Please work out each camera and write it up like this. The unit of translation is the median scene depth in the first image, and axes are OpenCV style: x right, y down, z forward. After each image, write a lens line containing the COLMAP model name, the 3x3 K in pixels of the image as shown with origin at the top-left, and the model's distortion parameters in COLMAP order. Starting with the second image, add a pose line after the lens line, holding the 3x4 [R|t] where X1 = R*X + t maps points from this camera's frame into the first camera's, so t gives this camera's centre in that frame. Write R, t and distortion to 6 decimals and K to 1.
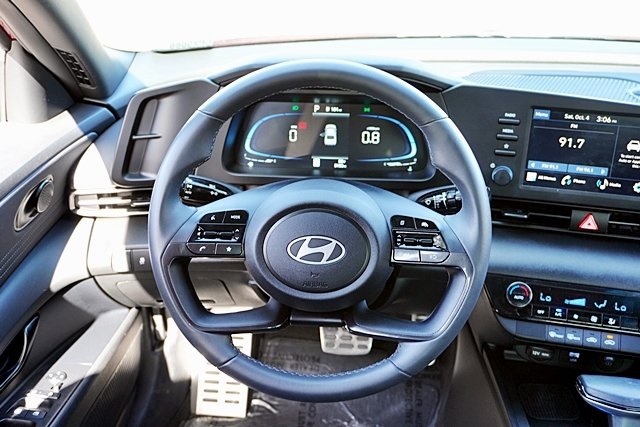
lens RADIAL K [[732.4, 0, 315.7], [0, 732.4, 215.6], [0, 0, 1]] dist [0.011173, 0.000000]
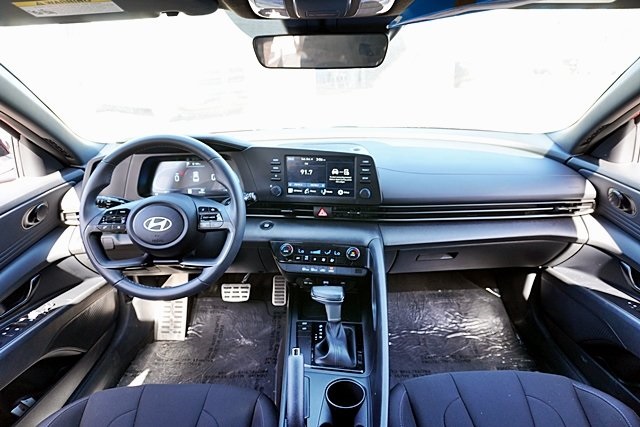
lens RADIAL K [[444.3, 0, 325.2], [0, 444.3, 214.7], [0, 0, 1]] dist [-0.054941, 0.038341]
pose [[0.997701, -0.053149, 0.042052, 0.335380], [0.056923, 0.993911, -0.094345, 0.131709], [-0.036782, 0.096522, 0.994651, -0.196803]]
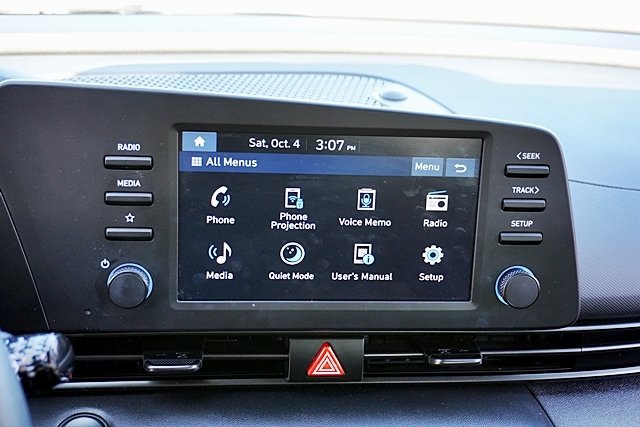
lens RADIAL K [[873.6, 0, 322.2], [0, 873.6, 211.1], [0, 0, 1]] dist [0.045264, 0.000000]
pose [[0.940919, -0.079454, 0.329179, 0.195097], [0.104901, 0.992656, -0.060250, -0.054833], [-0.321974, 0.091221, 0.942343, 0.465940]]
